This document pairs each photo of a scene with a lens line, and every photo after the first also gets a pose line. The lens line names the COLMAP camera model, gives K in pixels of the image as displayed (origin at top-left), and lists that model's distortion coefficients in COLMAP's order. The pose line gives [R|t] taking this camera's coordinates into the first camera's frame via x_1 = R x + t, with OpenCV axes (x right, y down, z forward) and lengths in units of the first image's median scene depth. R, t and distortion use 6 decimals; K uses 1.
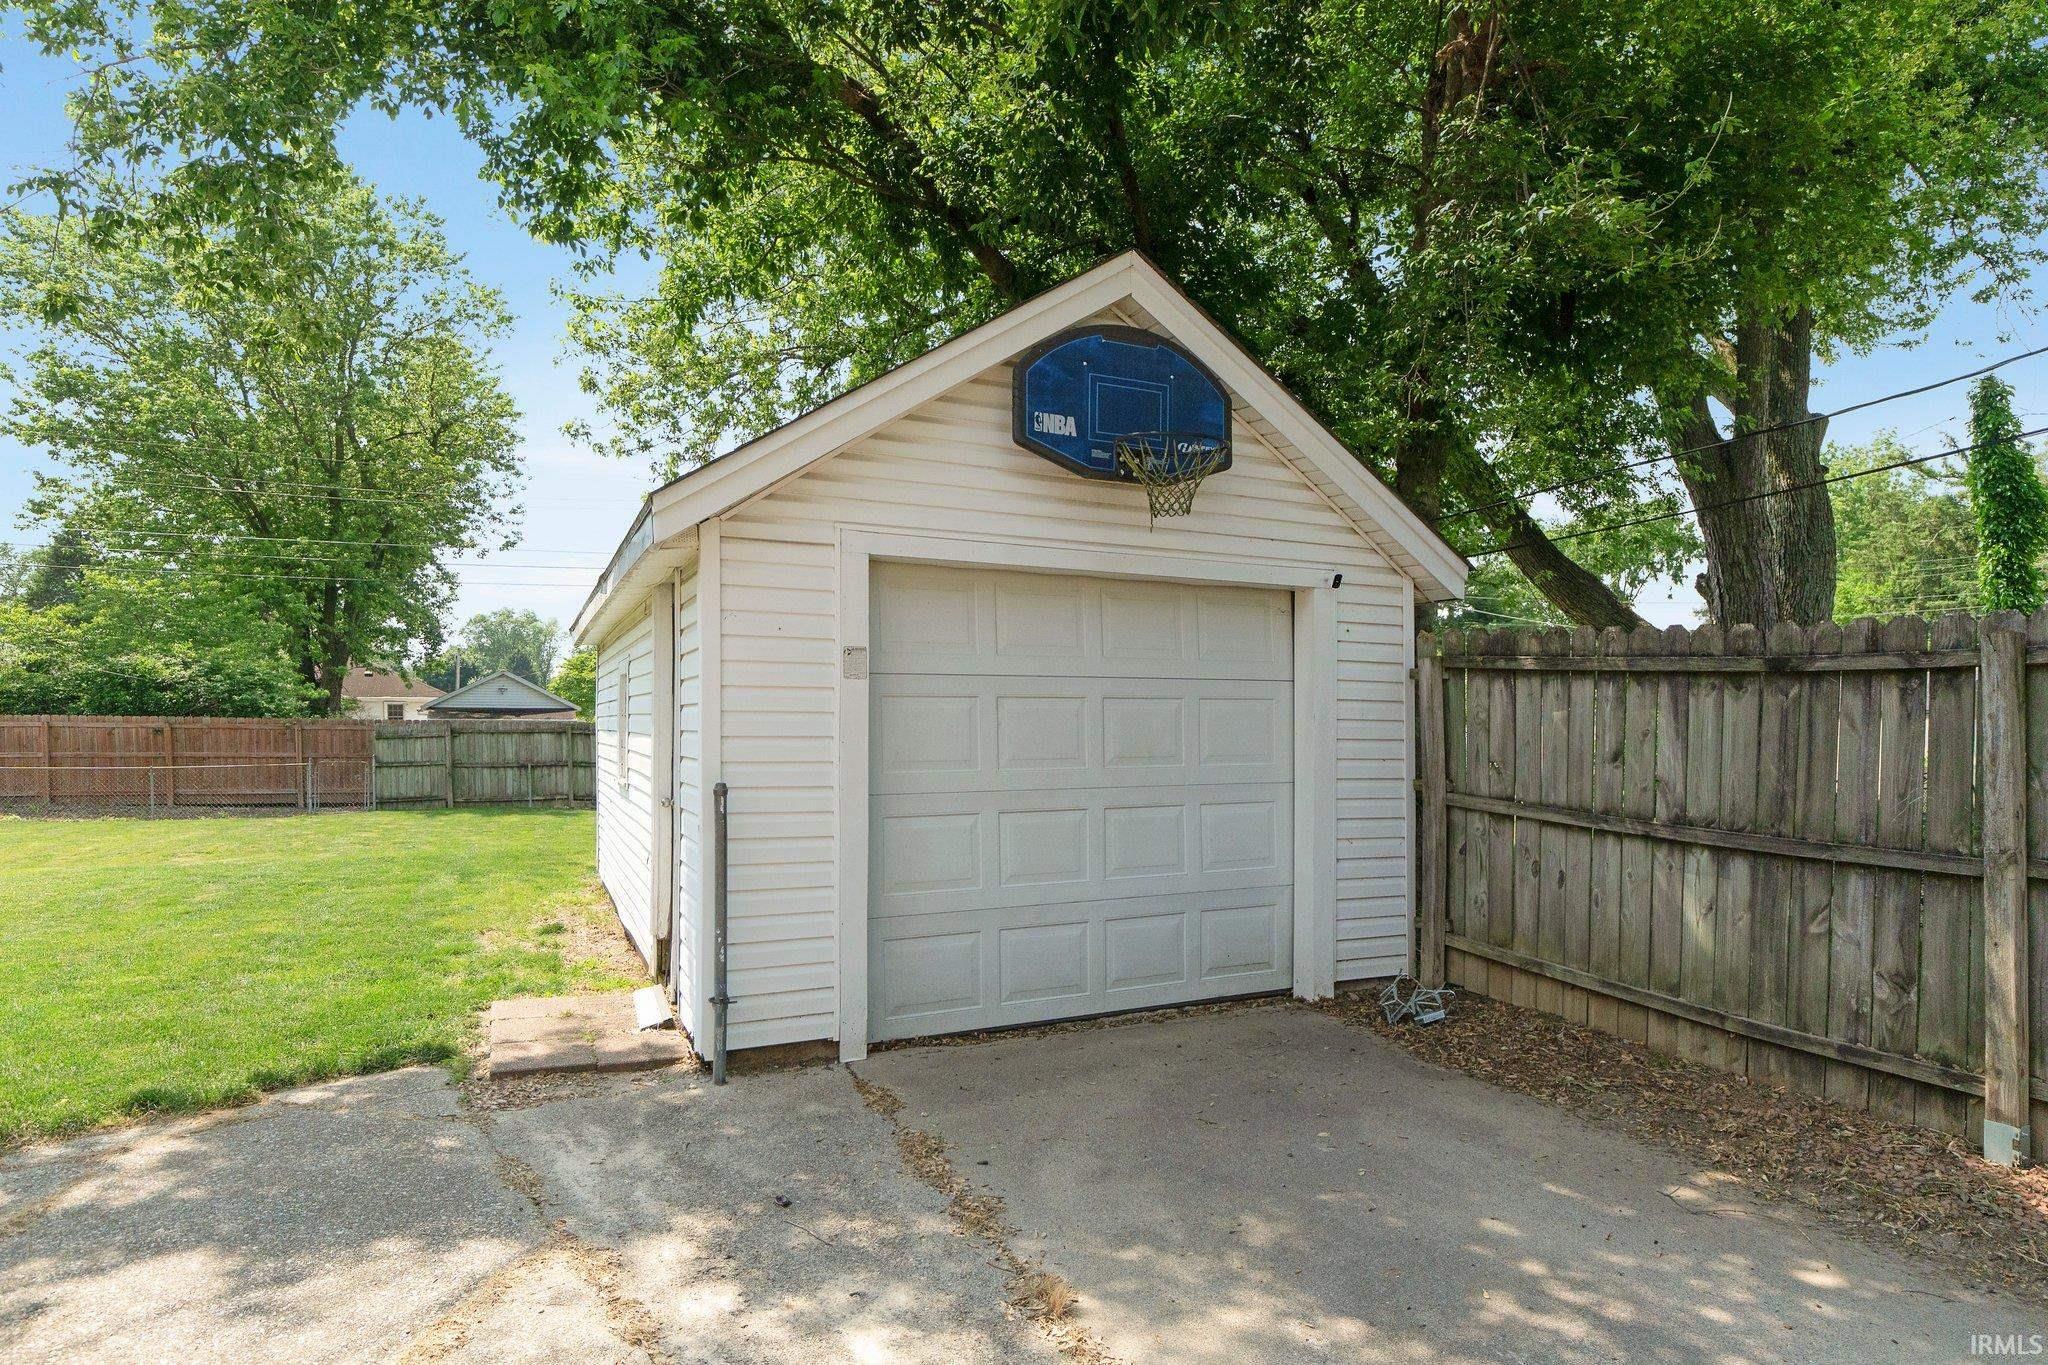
lens RADIAL K [[1157.1, 0, 1024.0], [0, 1157.1, 682.5], [0, 0, 1]] dist [-0.002109, -0.000069]
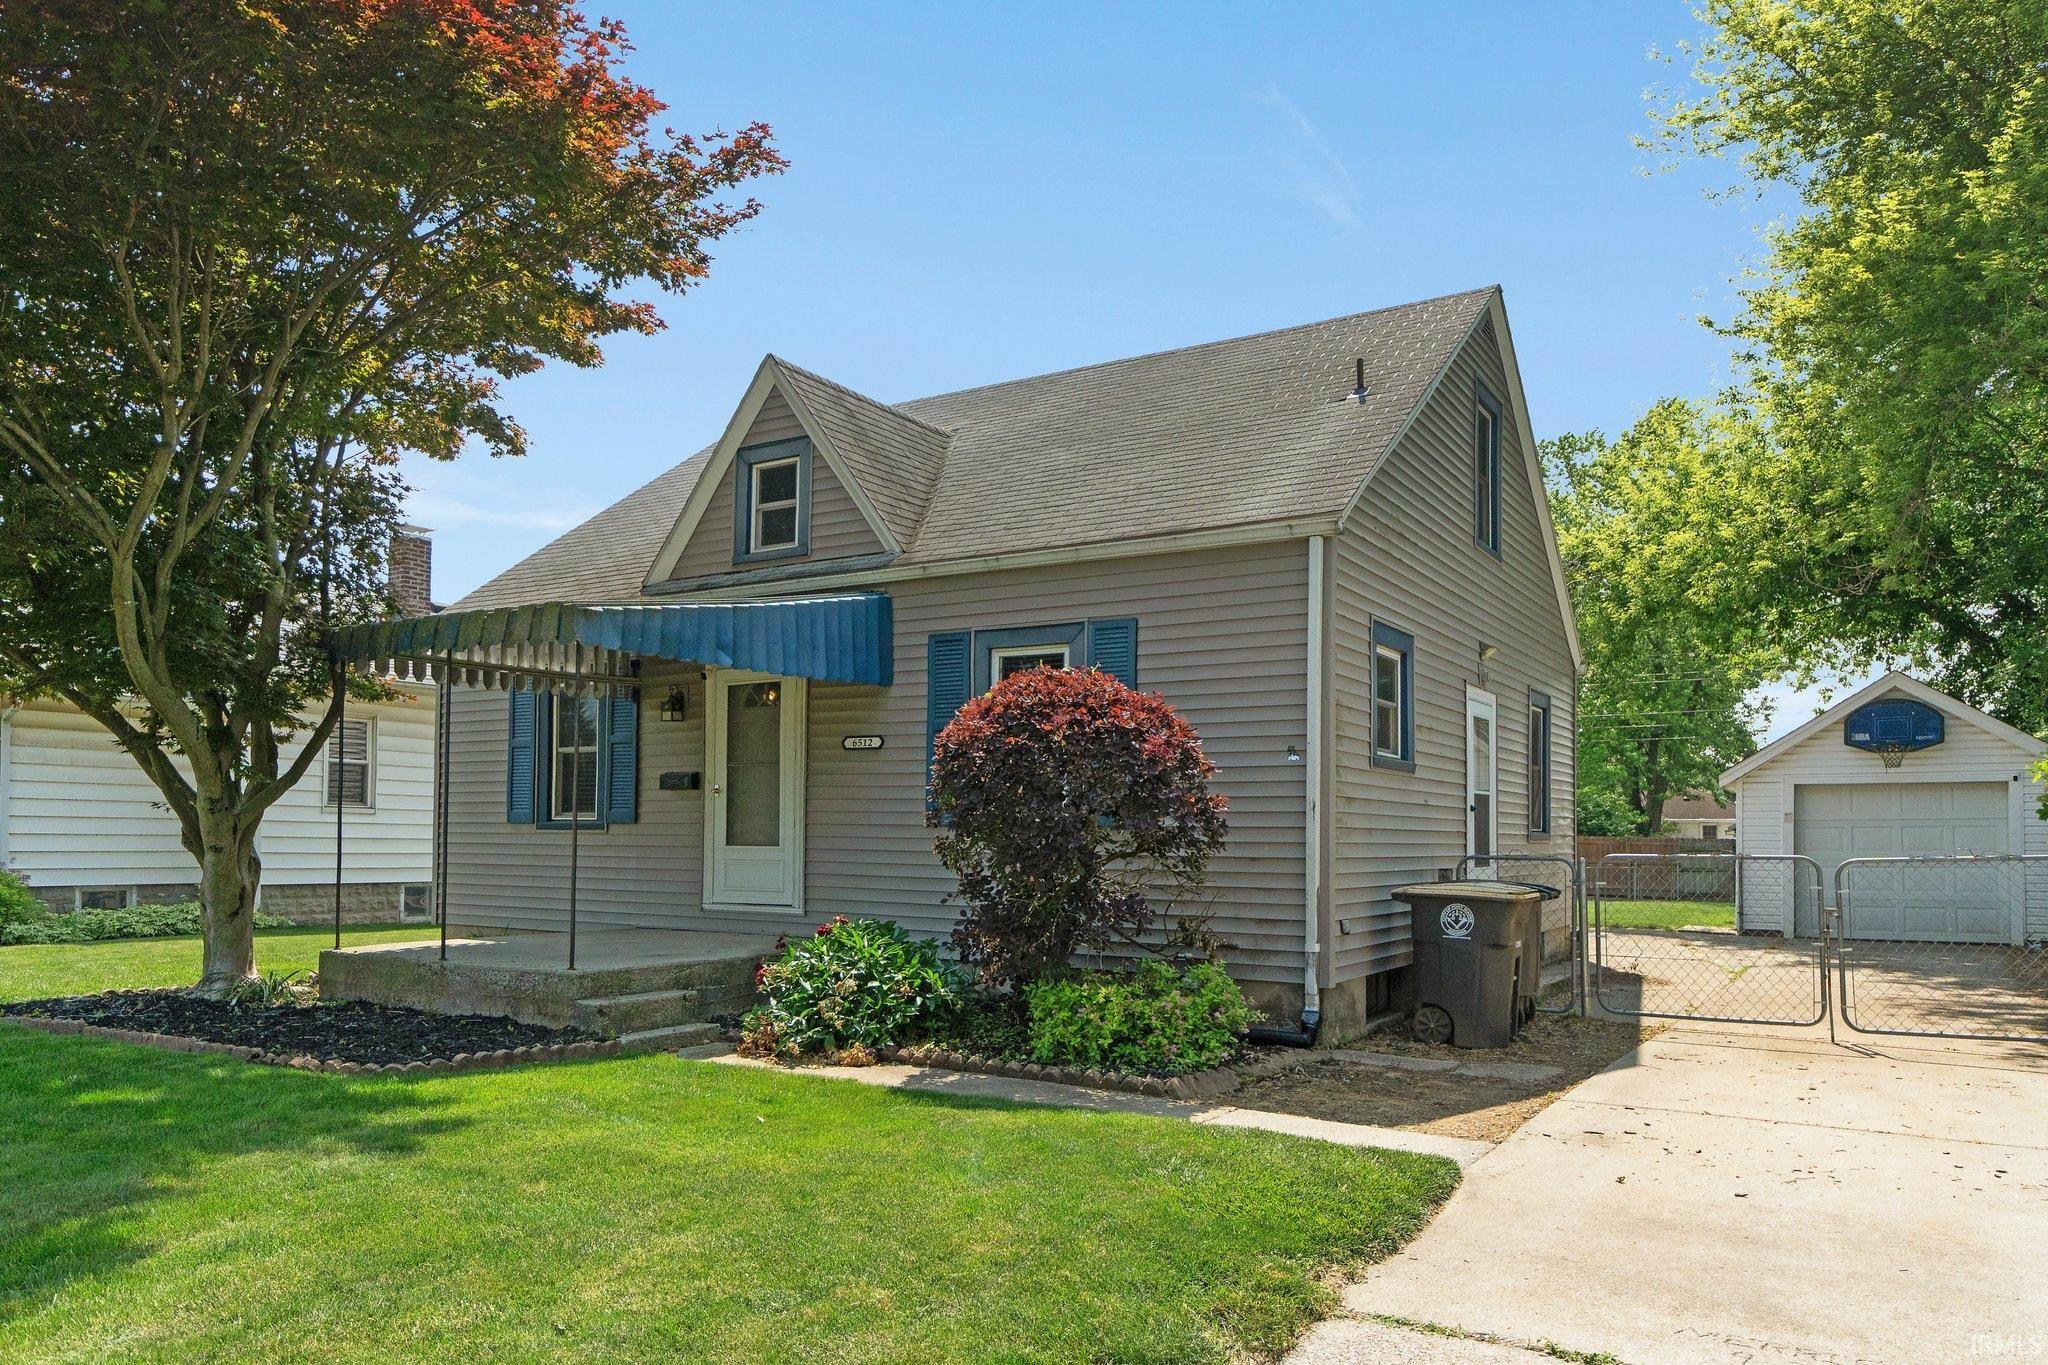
lens RADIAL K [[1318.5, 0, 1020.4], [0, 1318.5, 781.2], [0, 0, 1]] dist [-0.008159, -0.000717]
pose [[0.544986, -0.038062, -0.837581, 1.550836], [0.027752, 0.999241, -0.027352, -0.069102], [0.837986, -0.008338, 0.545628, -2.459468]]
